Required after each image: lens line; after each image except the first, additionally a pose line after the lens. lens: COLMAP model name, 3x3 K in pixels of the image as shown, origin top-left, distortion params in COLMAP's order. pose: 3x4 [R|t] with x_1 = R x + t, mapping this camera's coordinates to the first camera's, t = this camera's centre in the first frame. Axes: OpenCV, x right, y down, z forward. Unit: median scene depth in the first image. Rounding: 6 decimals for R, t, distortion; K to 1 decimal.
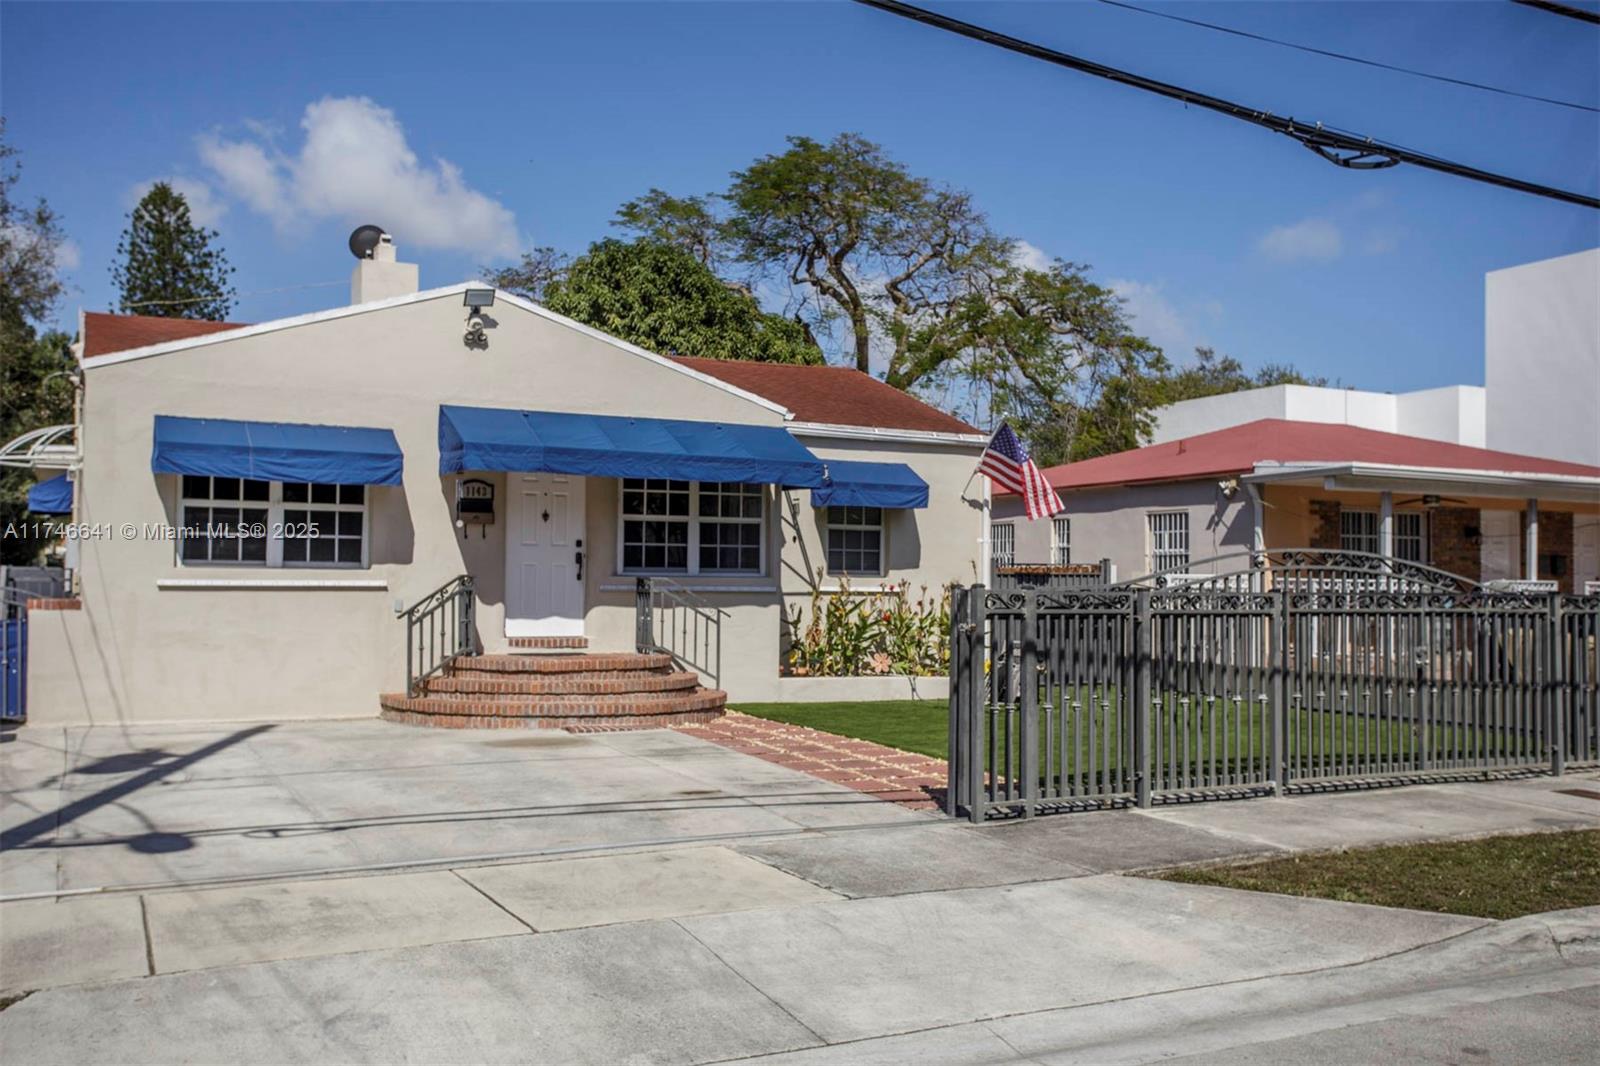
lens RADIAL K [[1460.2, 0, 775.7], [0, 1460.2, 535.2], [0, 0, 1]] dist [-0.009290, 0.083288]
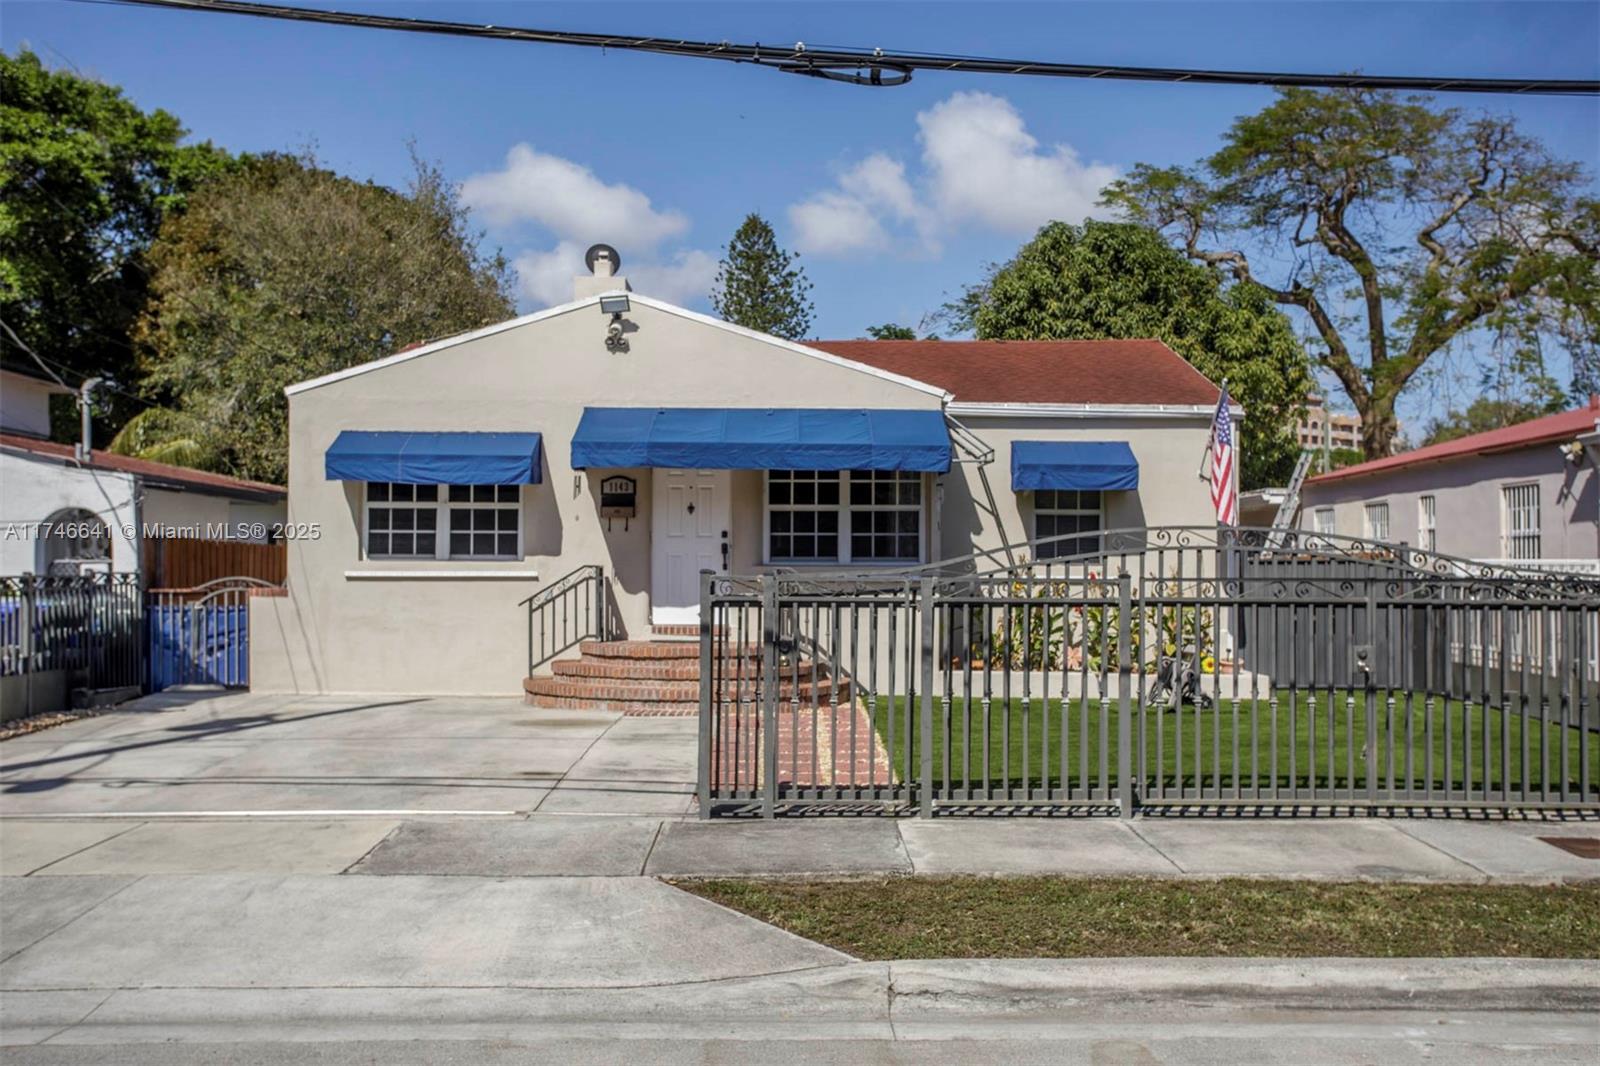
lens RADIAL K [[1460.2, 0, 775.7], [0, 1460.2, 535.2], [0, 0, 1]] dist [-0.009290, 0.083288]
pose [[0.893640, -0.016664, -0.448475, 0.357119], [0.018647, 0.999826, 0.000006, 0.006904], [0.448397, -0.008368, 0.893795, 0.097543]]
